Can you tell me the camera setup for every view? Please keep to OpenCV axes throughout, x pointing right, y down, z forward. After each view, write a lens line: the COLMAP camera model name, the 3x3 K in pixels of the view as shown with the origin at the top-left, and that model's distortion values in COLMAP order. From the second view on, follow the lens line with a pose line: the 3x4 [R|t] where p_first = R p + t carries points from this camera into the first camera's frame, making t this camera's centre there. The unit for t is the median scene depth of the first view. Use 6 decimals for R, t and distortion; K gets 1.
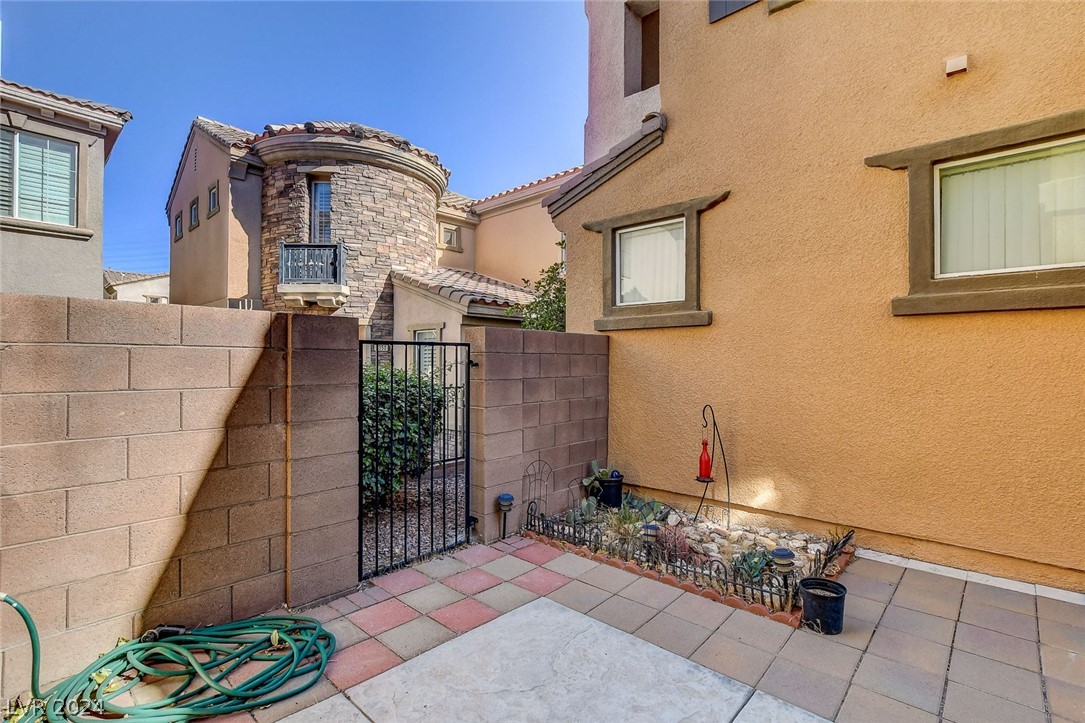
lens RADIAL K [[503.7, 0, 533.0], [0, 503.7, 364.0], [0, 0, 1]] dist [-0.017705, 0.000592]
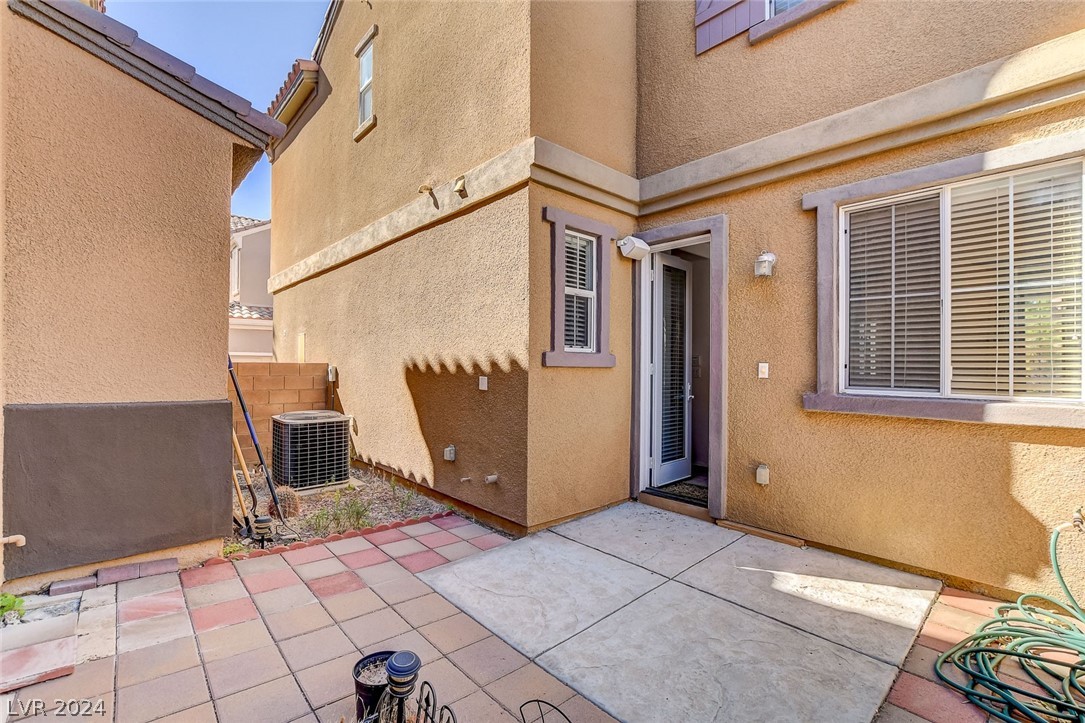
lens RADIAL K [[477.2, 0, 535.5], [0, 477.2, 360.1], [0, 0, 1]] dist [-0.014494, 0.001257]
pose [[-0.996559, -0.012416, 0.081948, 0.091180], [-0.012611, 0.999919, -0.001868, -0.007806], [-0.081918, -0.002895, -0.996635, 0.533635]]
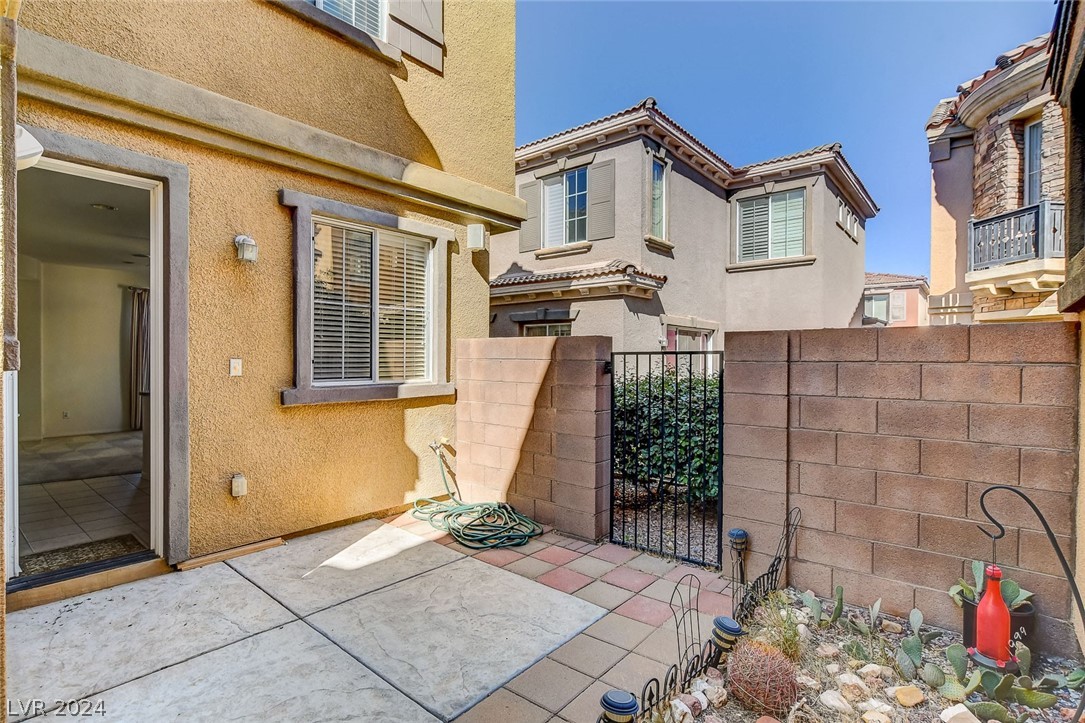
lens RADIAL K [[524.7, 0, 537.1], [0, 524.7, 361.6], [0, 0, 1]] dist [-0.001553, -0.000495]
pose [[0.048121, 0.002293, -0.998839, 0.371043], [-0.008273, 0.999964, 0.001897, -0.009478], [0.998807, 0.008173, 0.048138, 0.286519]]
